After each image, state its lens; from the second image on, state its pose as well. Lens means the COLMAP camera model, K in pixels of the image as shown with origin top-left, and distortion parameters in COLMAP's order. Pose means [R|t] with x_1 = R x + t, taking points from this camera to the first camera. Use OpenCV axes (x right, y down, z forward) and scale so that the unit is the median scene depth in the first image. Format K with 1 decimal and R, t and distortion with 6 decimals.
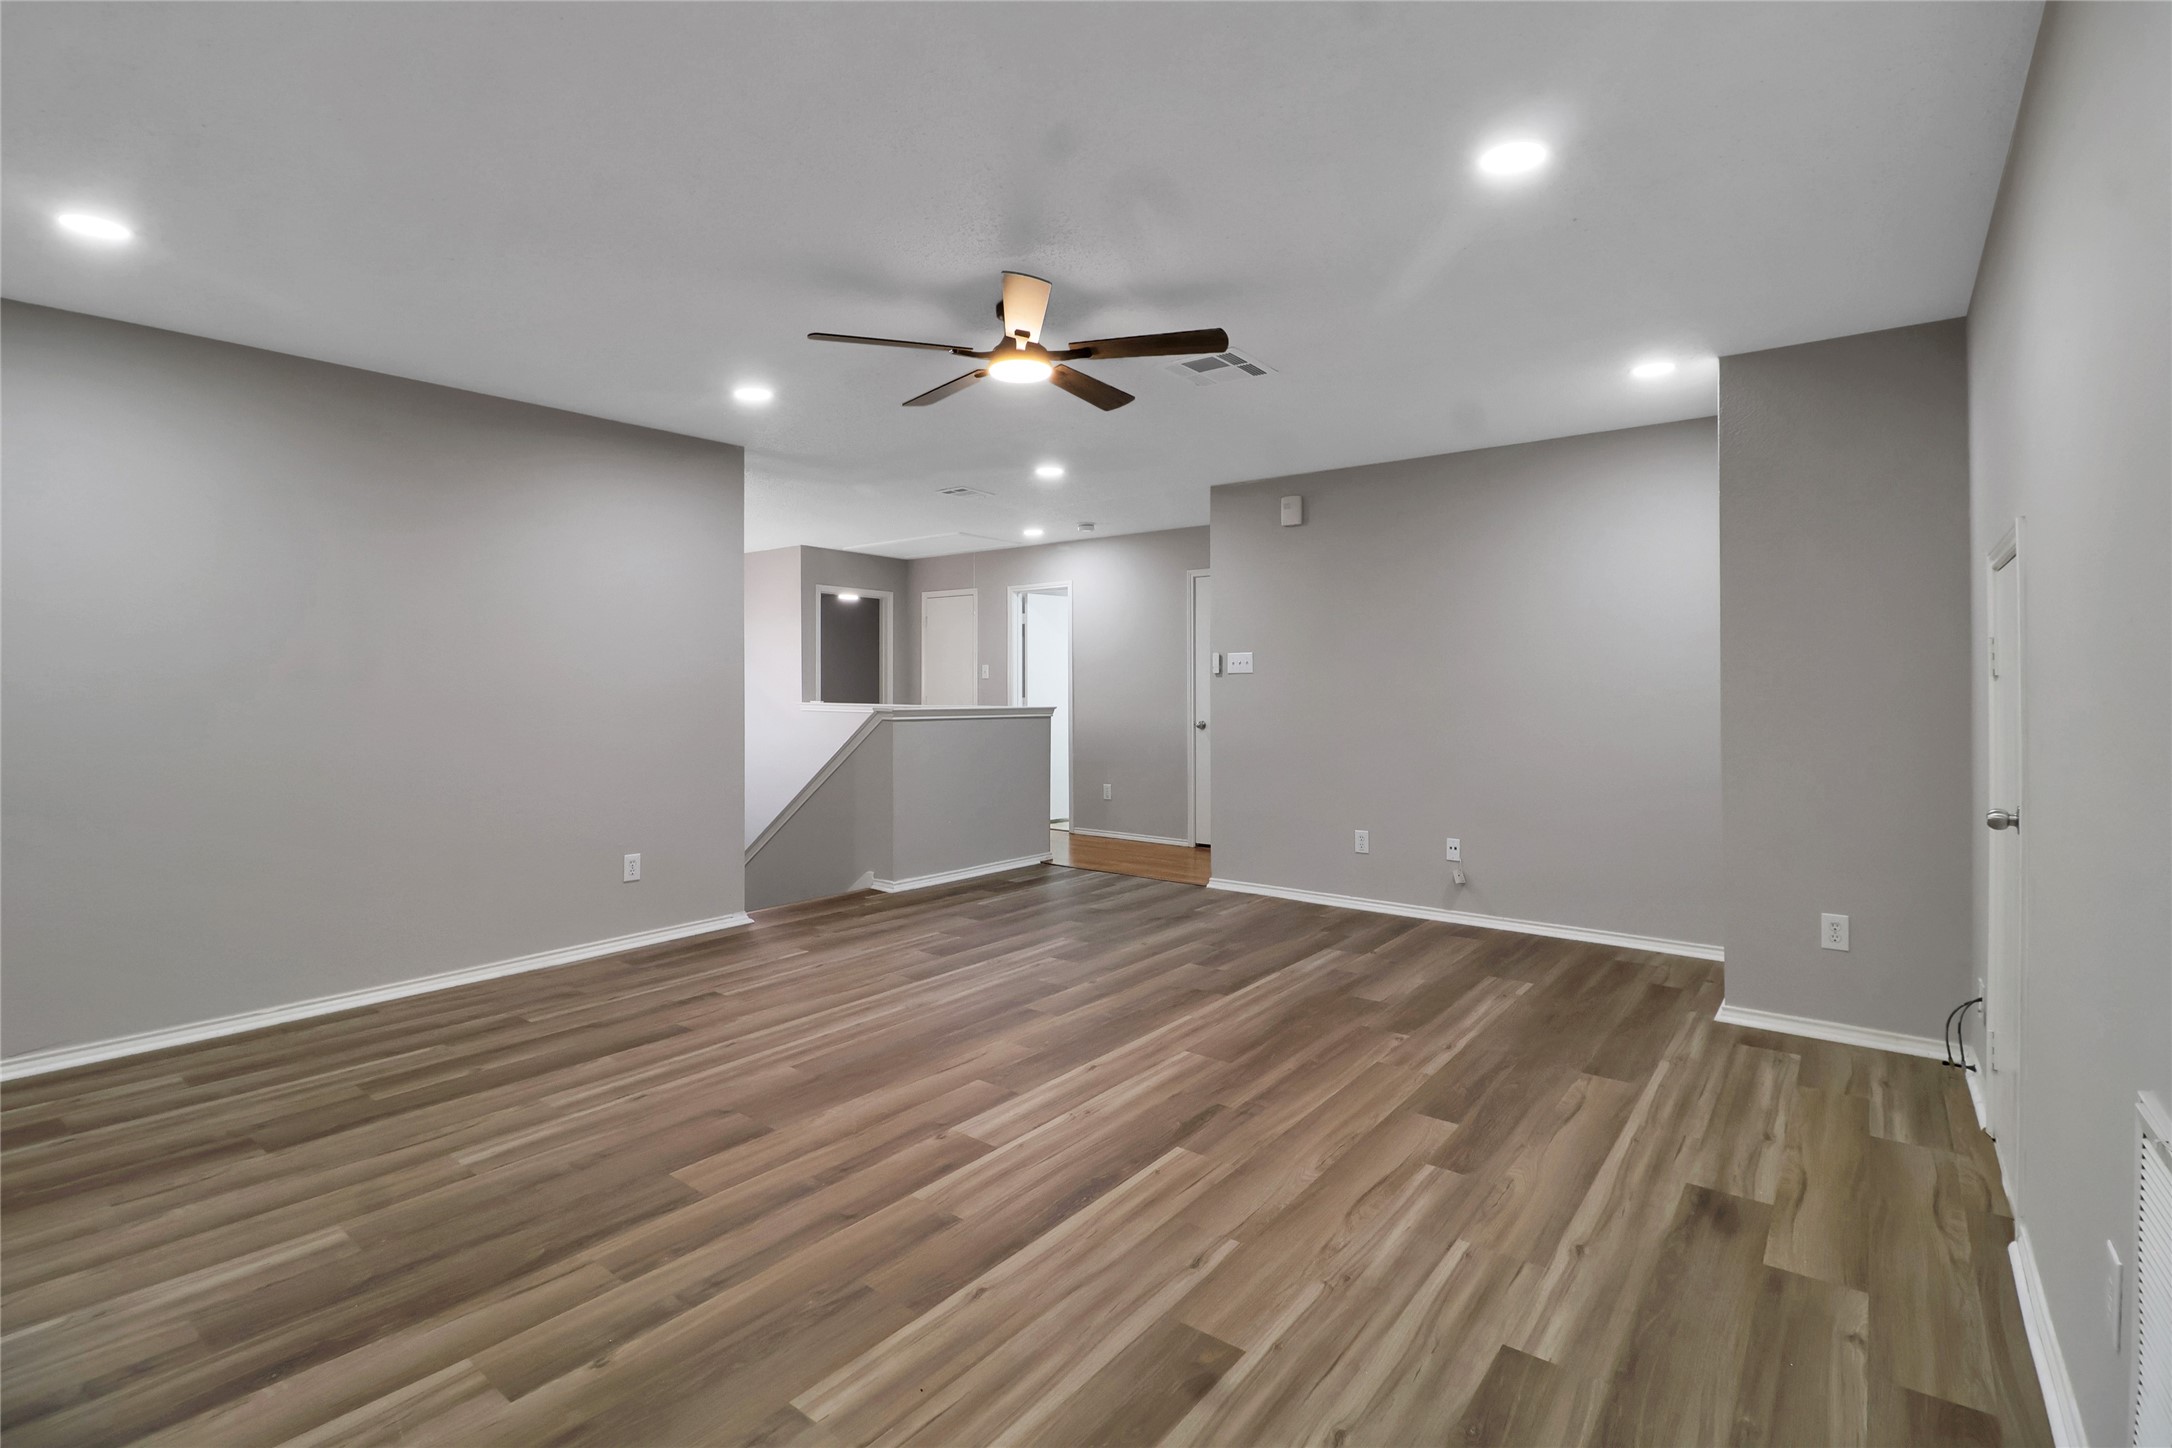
lens RADIAL K [[986.5, 0, 1086.0], [0, 986.5, 686.2], [0, 0, 1]] dist [-0.000832, -0.006015]
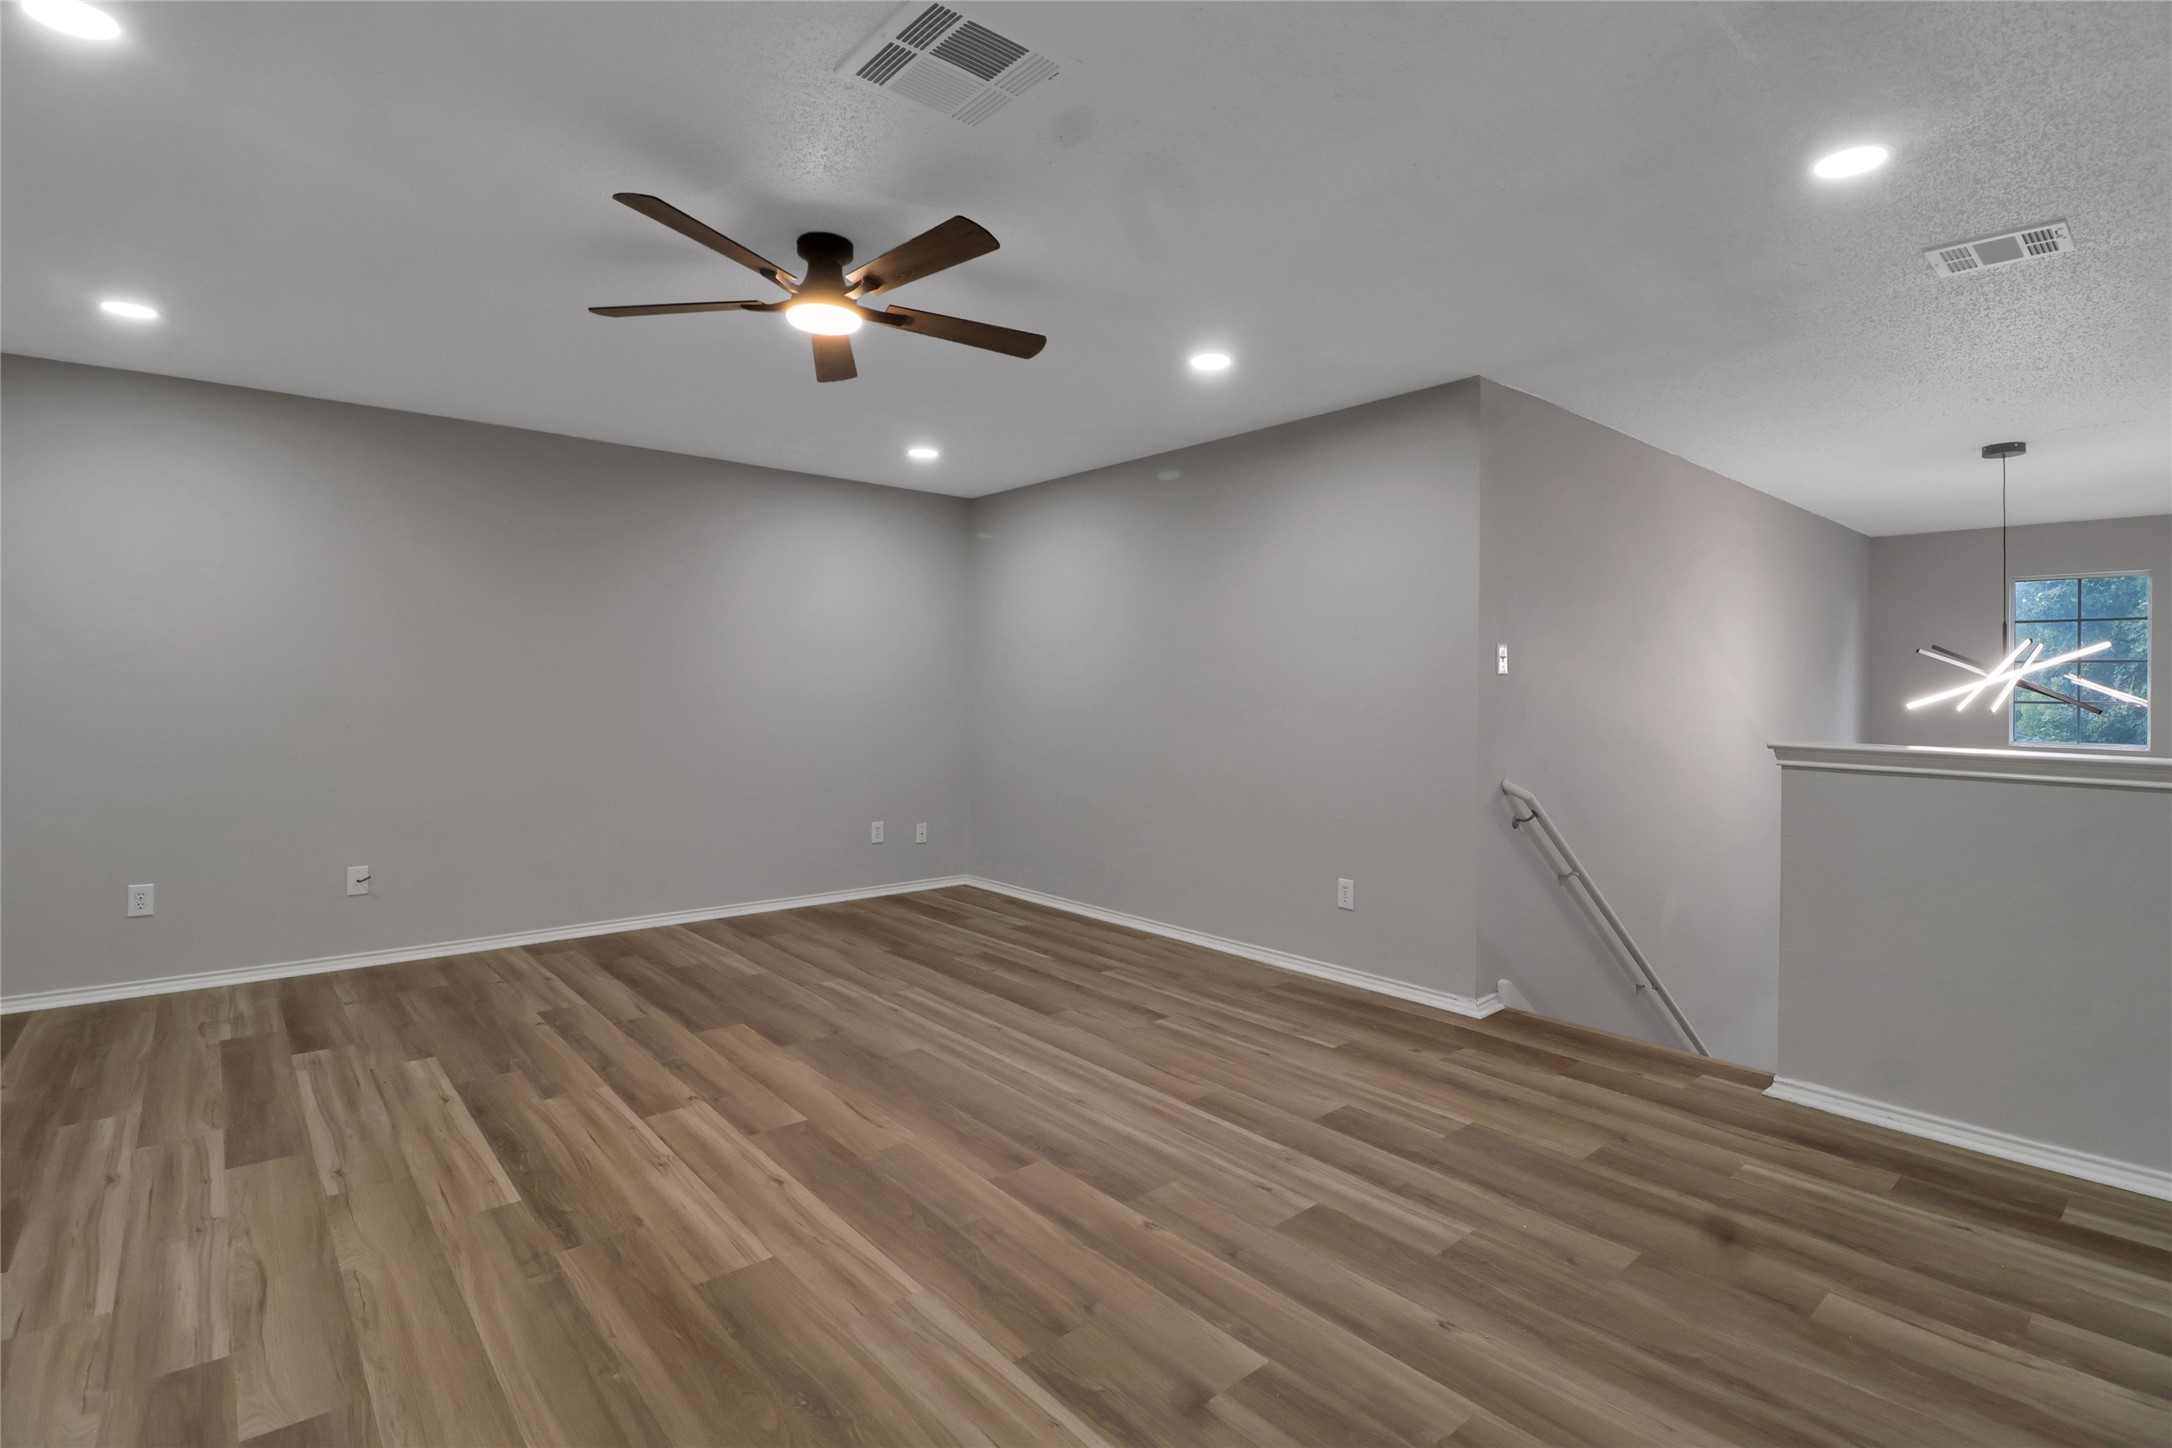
lens RADIAL K [[986.5, 0, 1086.0], [0, 986.5, 686.2], [0, 0, 1]] dist [-0.000832, -0.006015]
pose [[-0.173218, 0.000839, -0.984883, 0.890487], [-0.005284, 0.999984, 0.001781, -0.022167], [0.984869, 0.005513, -0.173211, 1.637337]]
